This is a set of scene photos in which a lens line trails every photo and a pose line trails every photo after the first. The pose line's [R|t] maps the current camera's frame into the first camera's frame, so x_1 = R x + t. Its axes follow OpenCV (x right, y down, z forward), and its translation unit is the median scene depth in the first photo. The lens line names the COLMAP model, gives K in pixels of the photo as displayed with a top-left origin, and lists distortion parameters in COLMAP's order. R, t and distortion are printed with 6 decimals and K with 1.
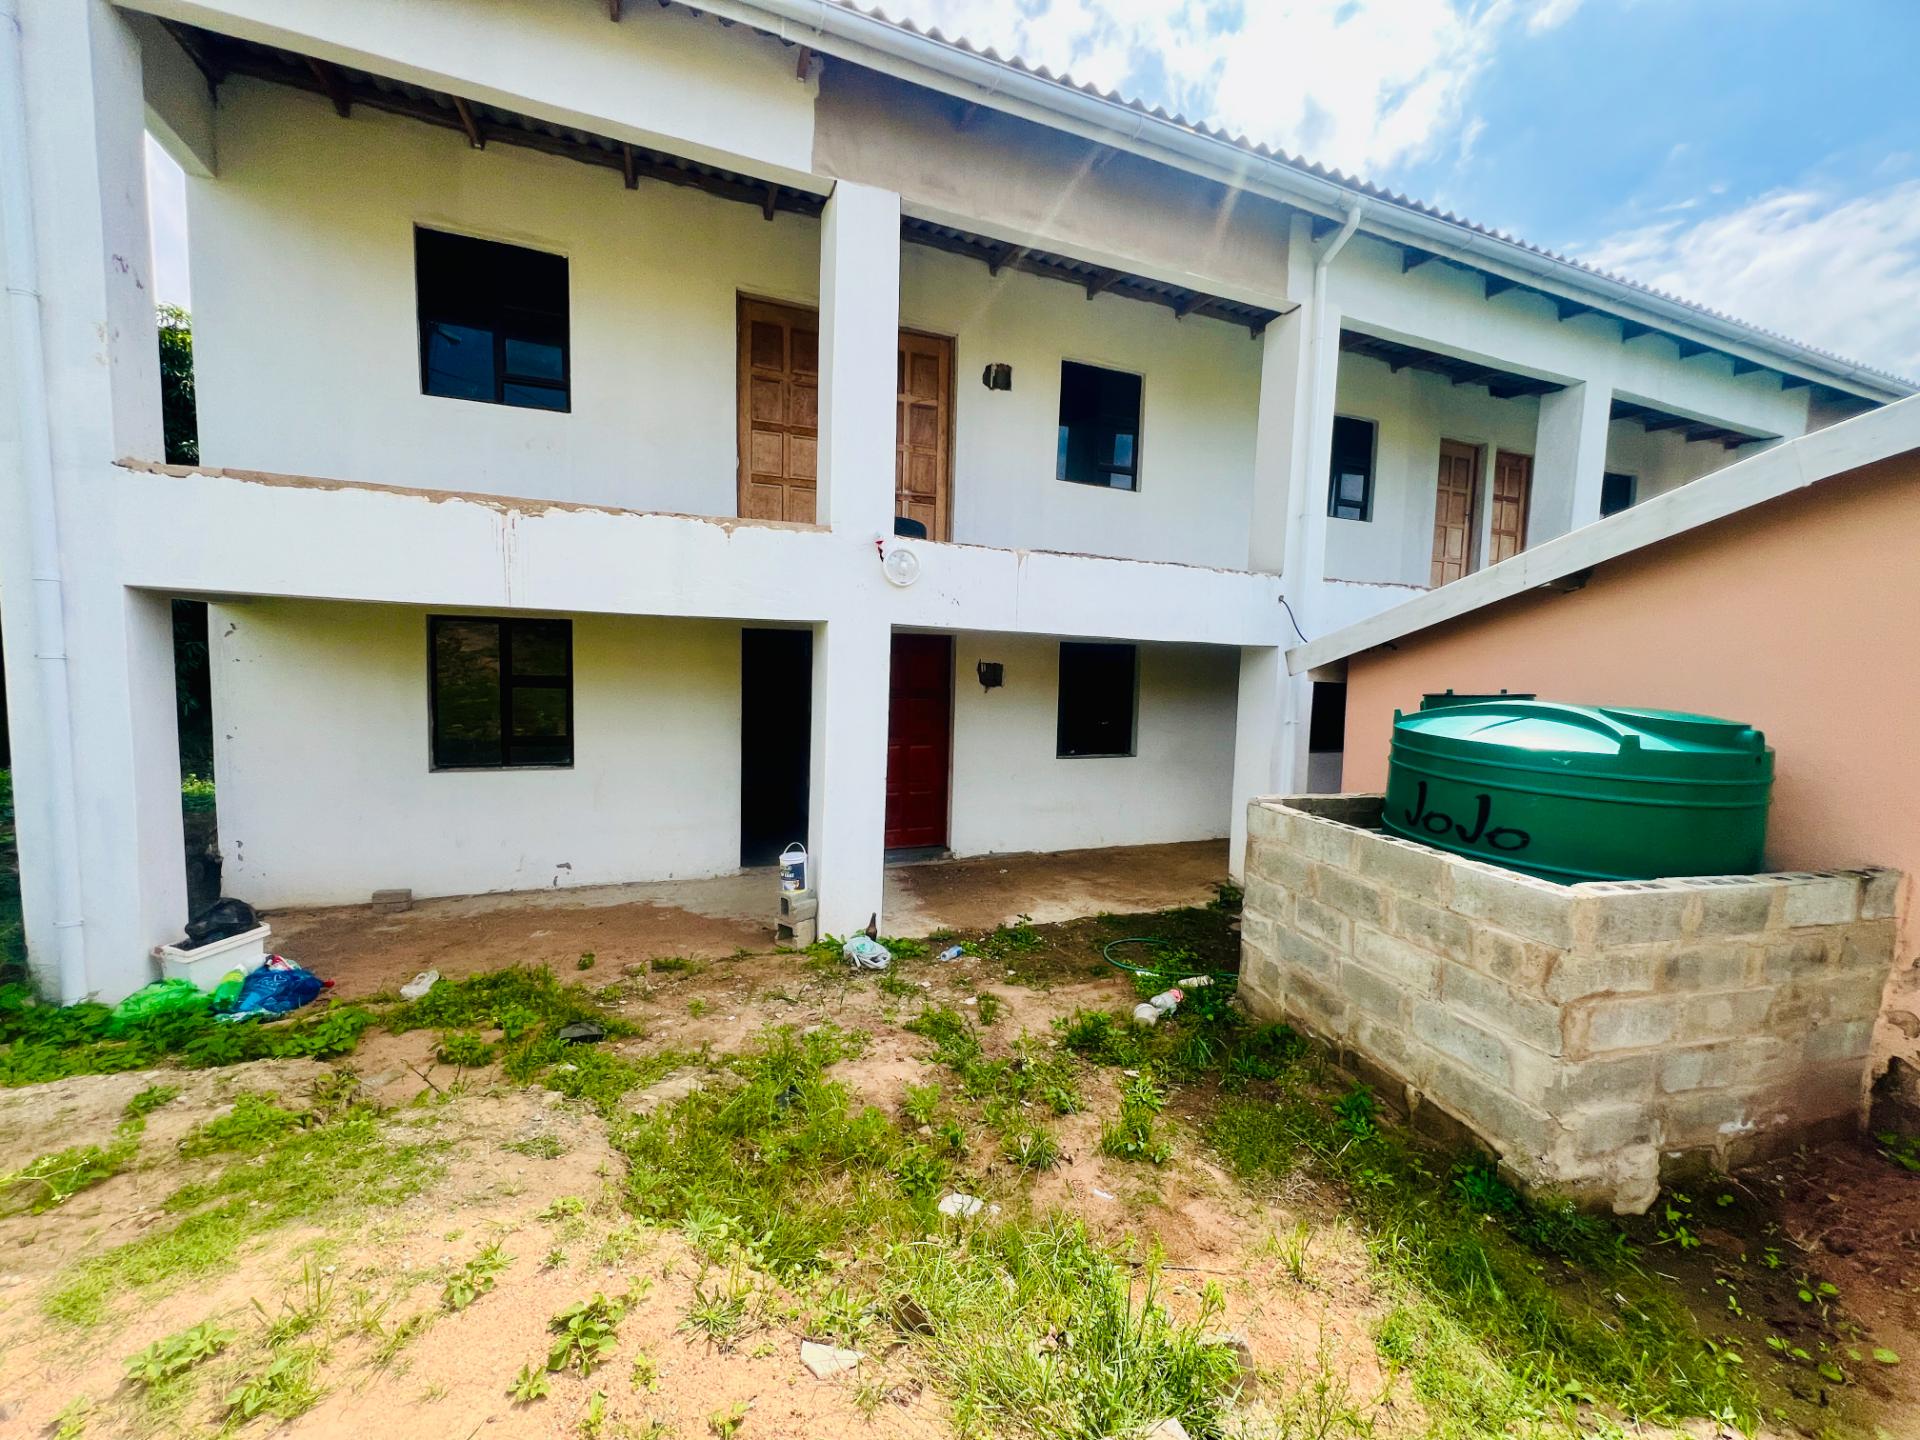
lens RADIAL K [[763.5, 0, 956.8], [0, 763.5, 718.7], [0, 0, 1]] dist [-0.005145, 0.002442]
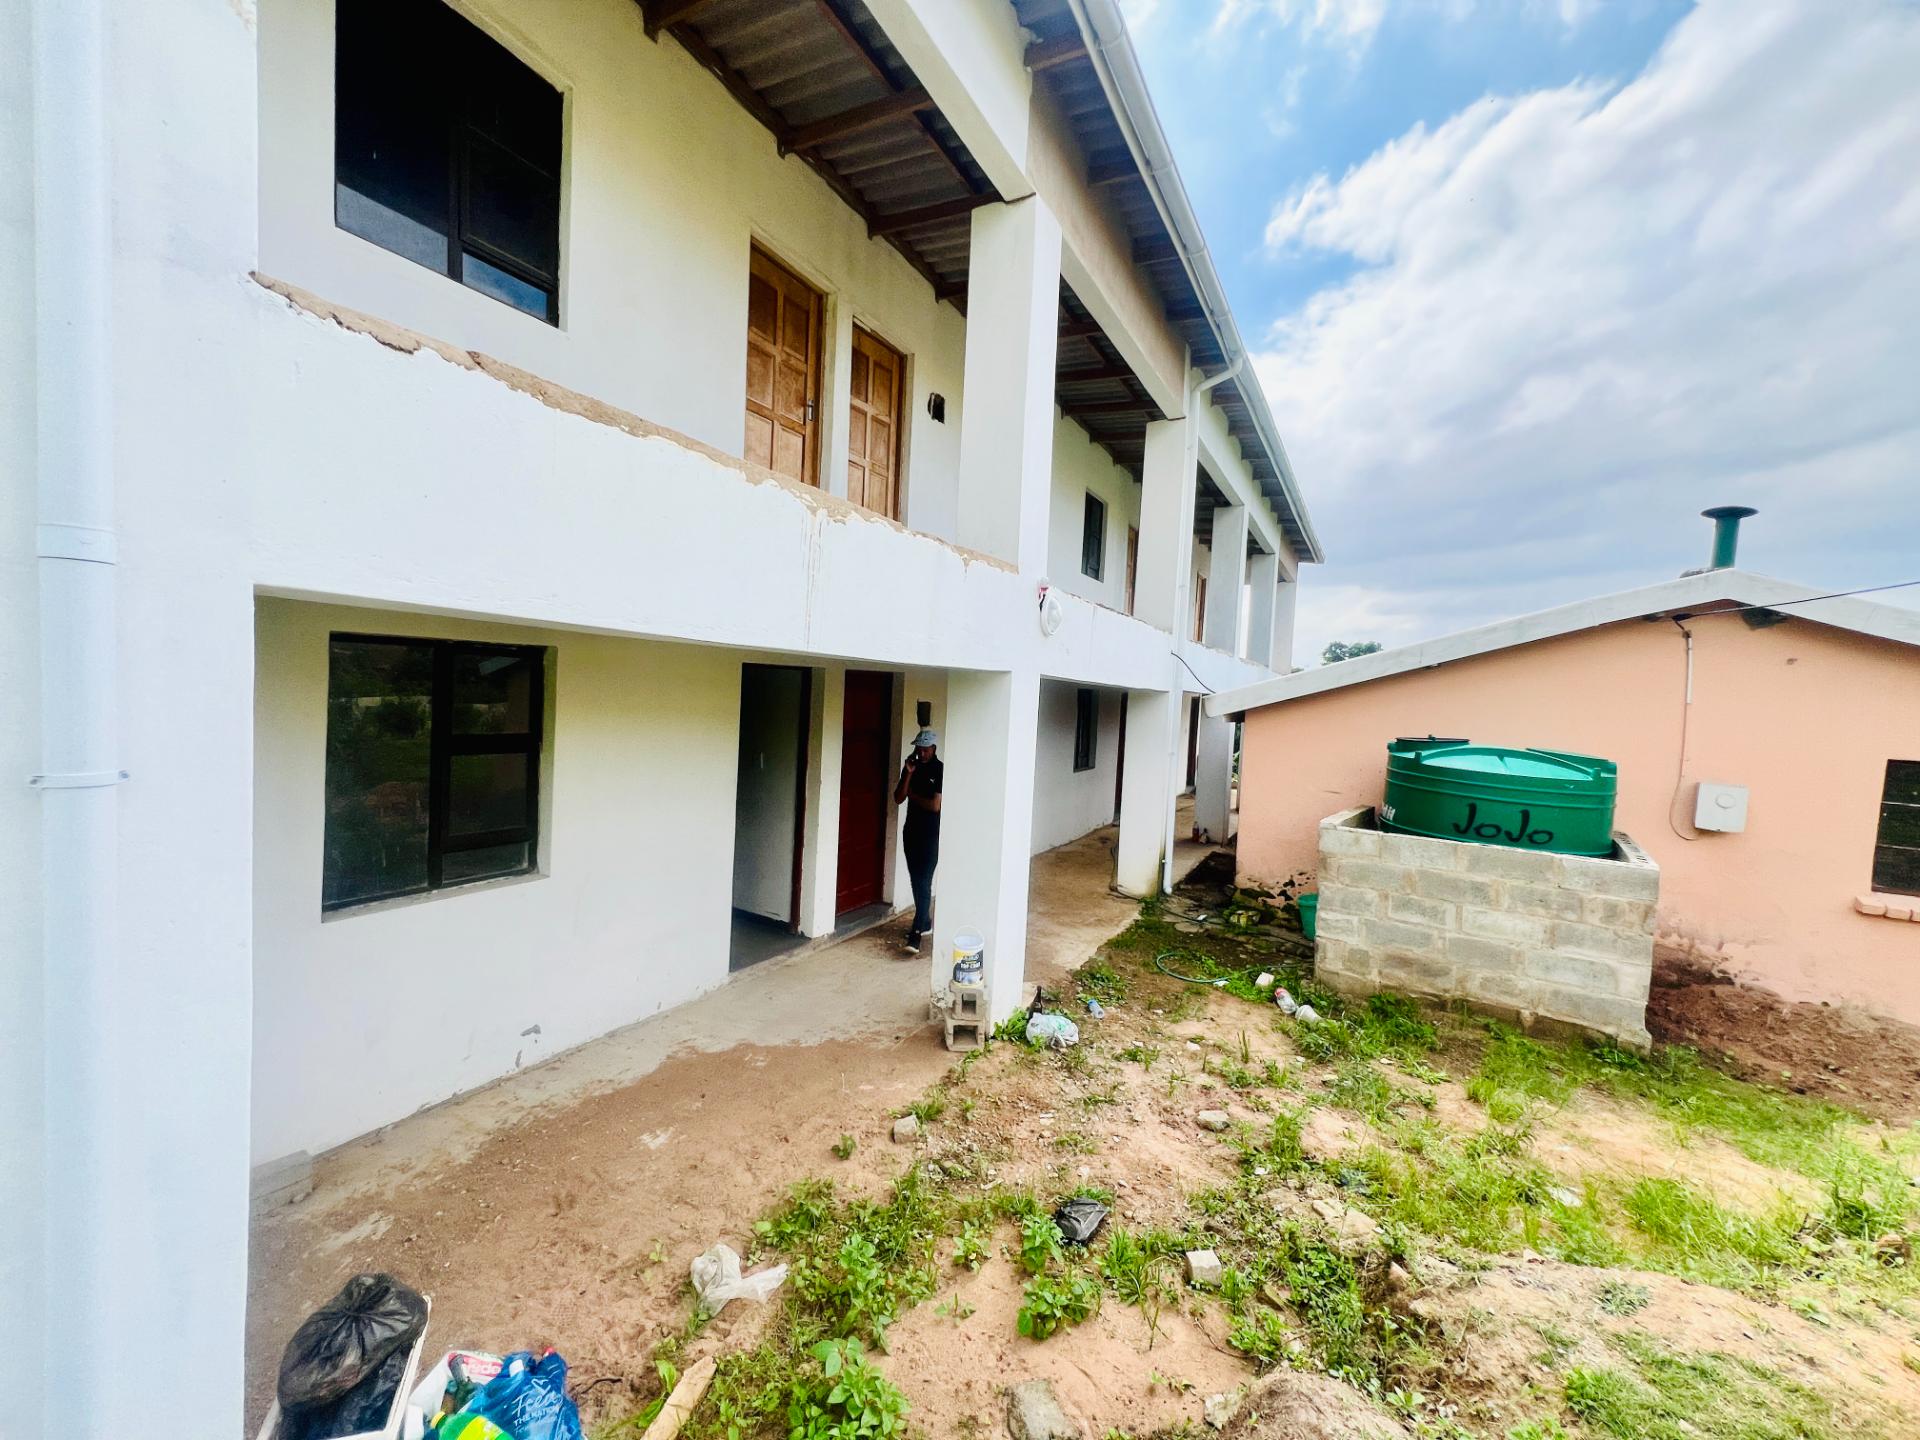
lens RADIAL K [[766.2, 0, 954.3], [0, 766.2, 718.3], [0, 0, 1]] dist [-0.003135, 0.000367]
pose [[0.778660, -0.015183, 0.627262, -0.918588], [0.023127, 0.999722, -0.004510, -0.082583], [-0.627019, 0.018019, 0.778795, 0.399485]]
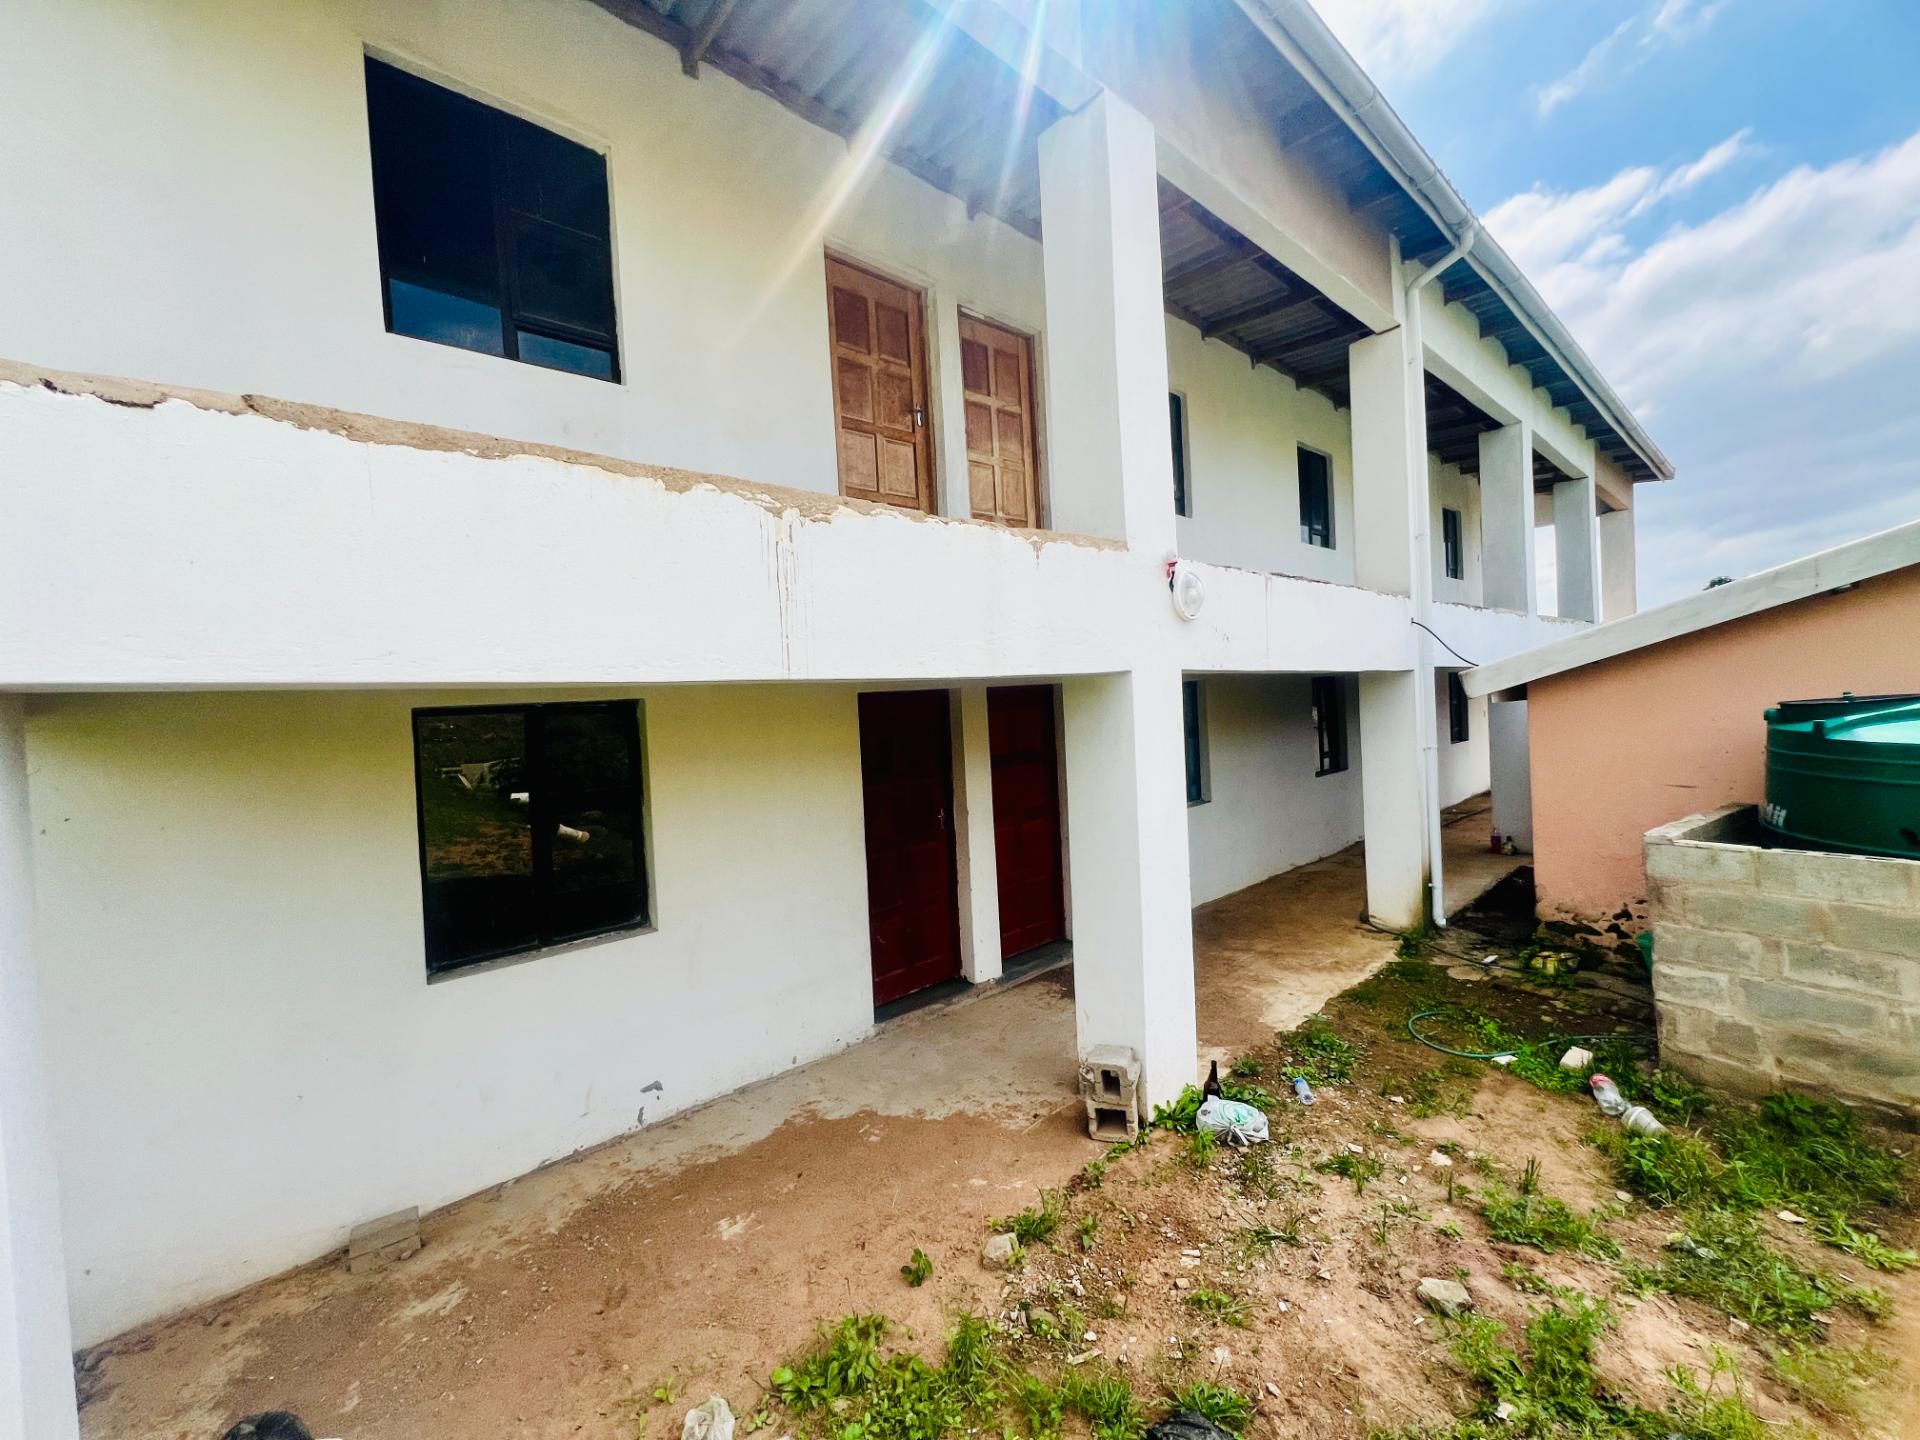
lens RADIAL K [[763.5, 0, 956.8], [0, 763.5, 718.7], [0, 0, 1]] dist [-0.005145, 0.002442]
pose [[0.939138, -0.085510, 0.332729, -0.667095], [0.106006, 0.993396, -0.043907, -0.080312], [-0.326777, 0.076506, 0.942000, 0.434455]]
